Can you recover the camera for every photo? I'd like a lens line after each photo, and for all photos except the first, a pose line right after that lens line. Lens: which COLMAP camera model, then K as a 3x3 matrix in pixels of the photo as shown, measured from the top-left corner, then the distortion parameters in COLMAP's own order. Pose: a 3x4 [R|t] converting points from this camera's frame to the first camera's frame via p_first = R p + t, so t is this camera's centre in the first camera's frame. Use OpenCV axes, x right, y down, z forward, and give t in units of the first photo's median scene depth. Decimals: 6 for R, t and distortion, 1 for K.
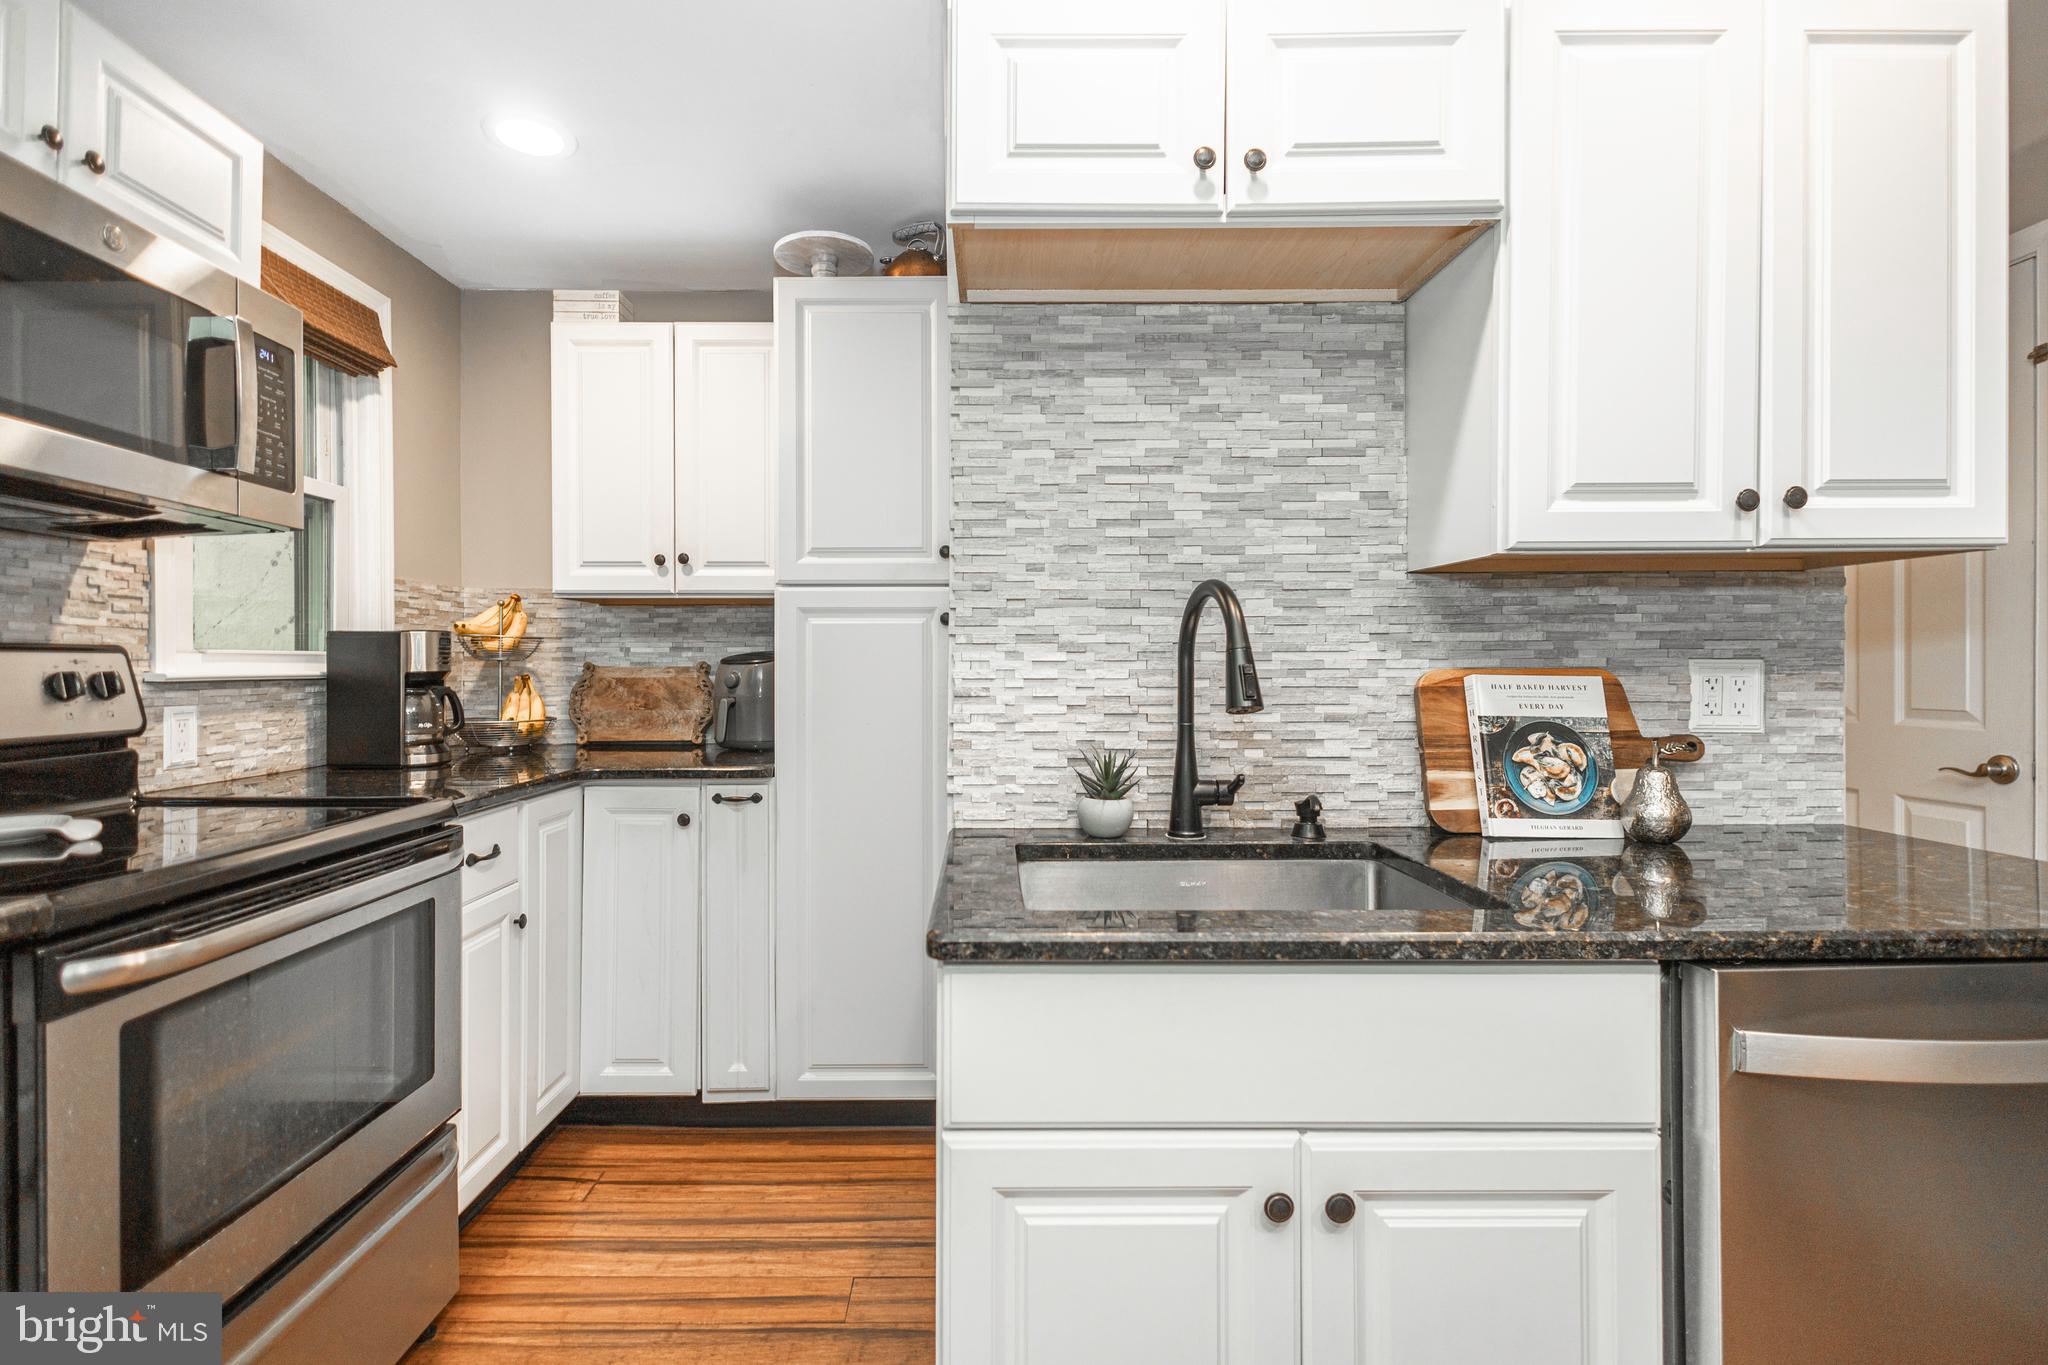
lens RADIAL K [[952.9, 0, 1021.7], [0, 952.9, 677.5], [0, 0, 1]] dist [0.022120, -0.008703]
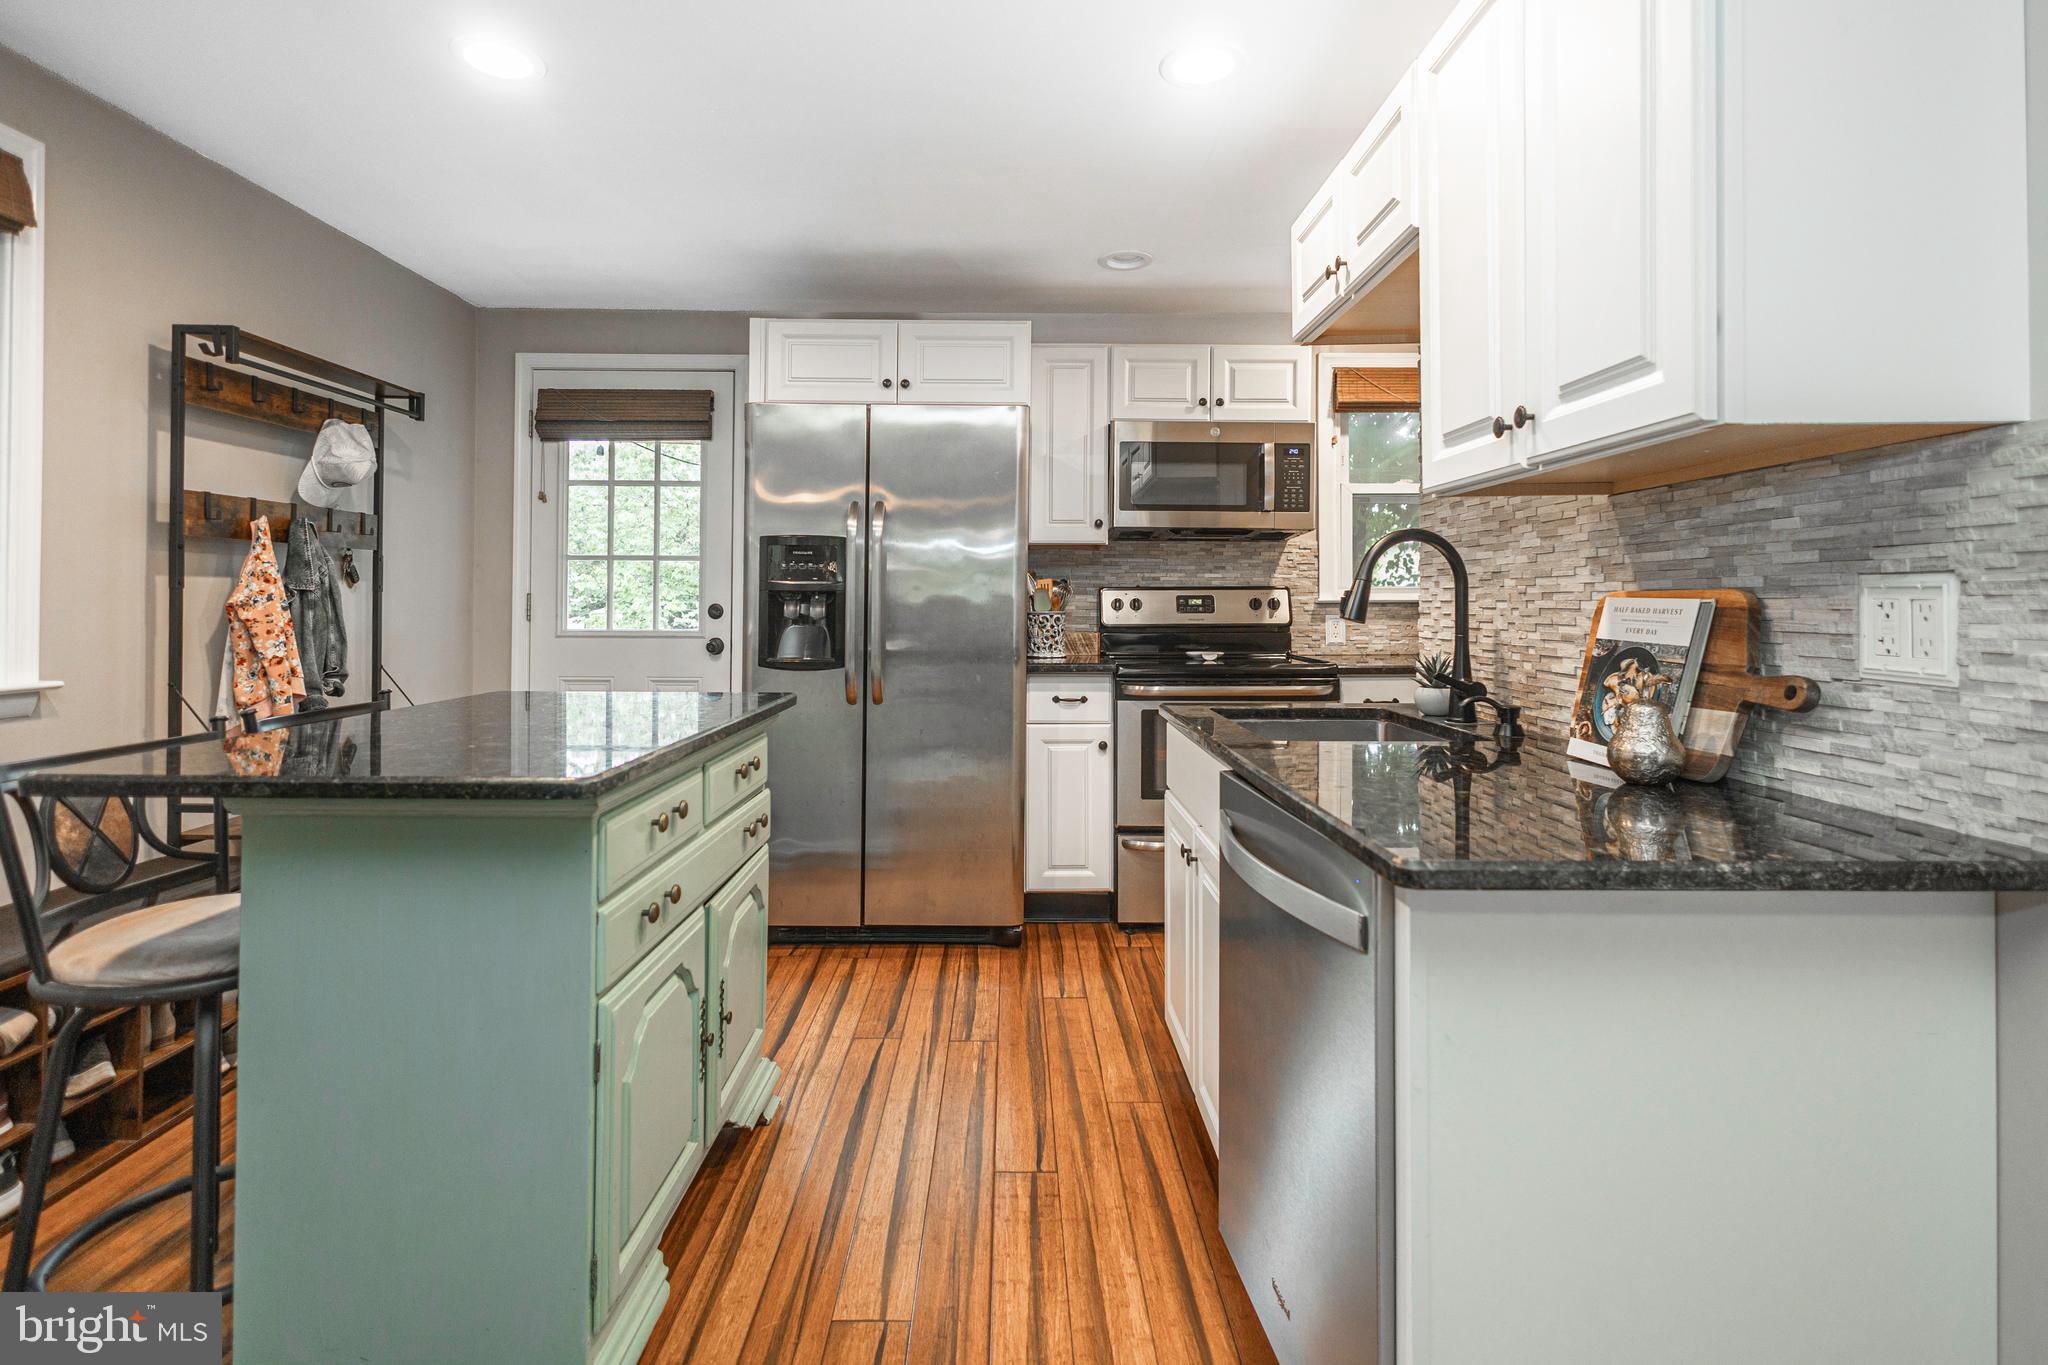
lens RADIAL K [[962.7, 0, 1020.9], [0, 962.7, 594.0], [0, 0, 1]] dist [0.021912, 0.000040]
pose [[0.006885, -0.005873, -0.999959, 1.417536], [-0.012052, 0.999910, -0.005955, 0.006768], [0.999904, 0.012092, 0.006813, 0.376936]]
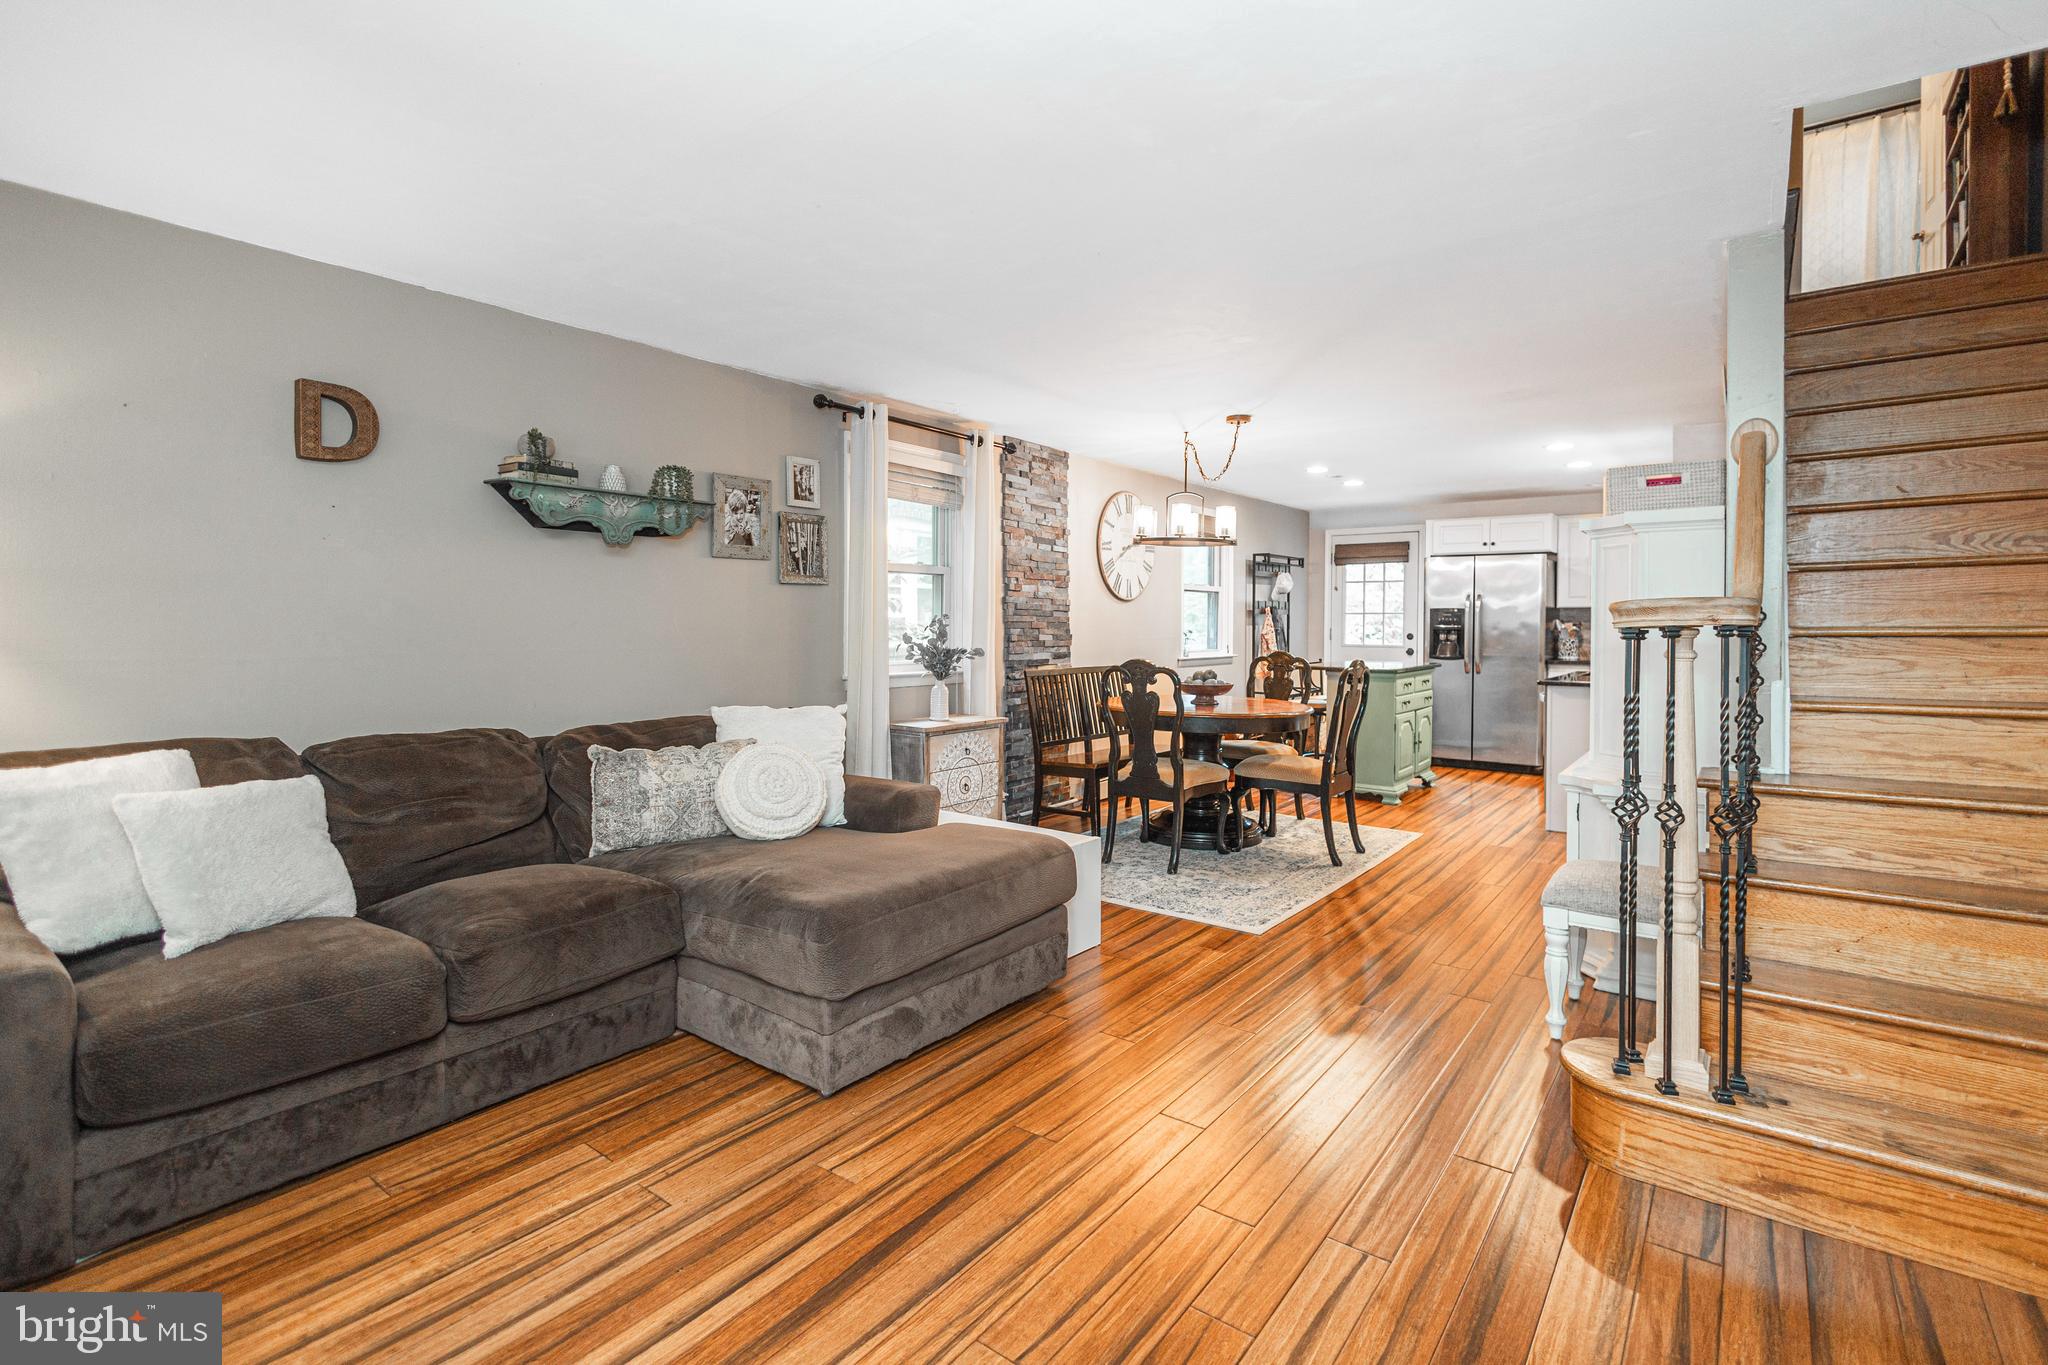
lens RADIAL K [[961.9, 0, 1026.1], [0, 961.9, 626.6], [0, 0, 1]] dist [0.023205, -0.008678]
pose [[-0.608631, 0.006487, -0.793427, 4.963453], [-0.008303, 0.999860, 0.014544, -0.079108], [0.793410, 0.015440, -0.608492, 1.313244]]
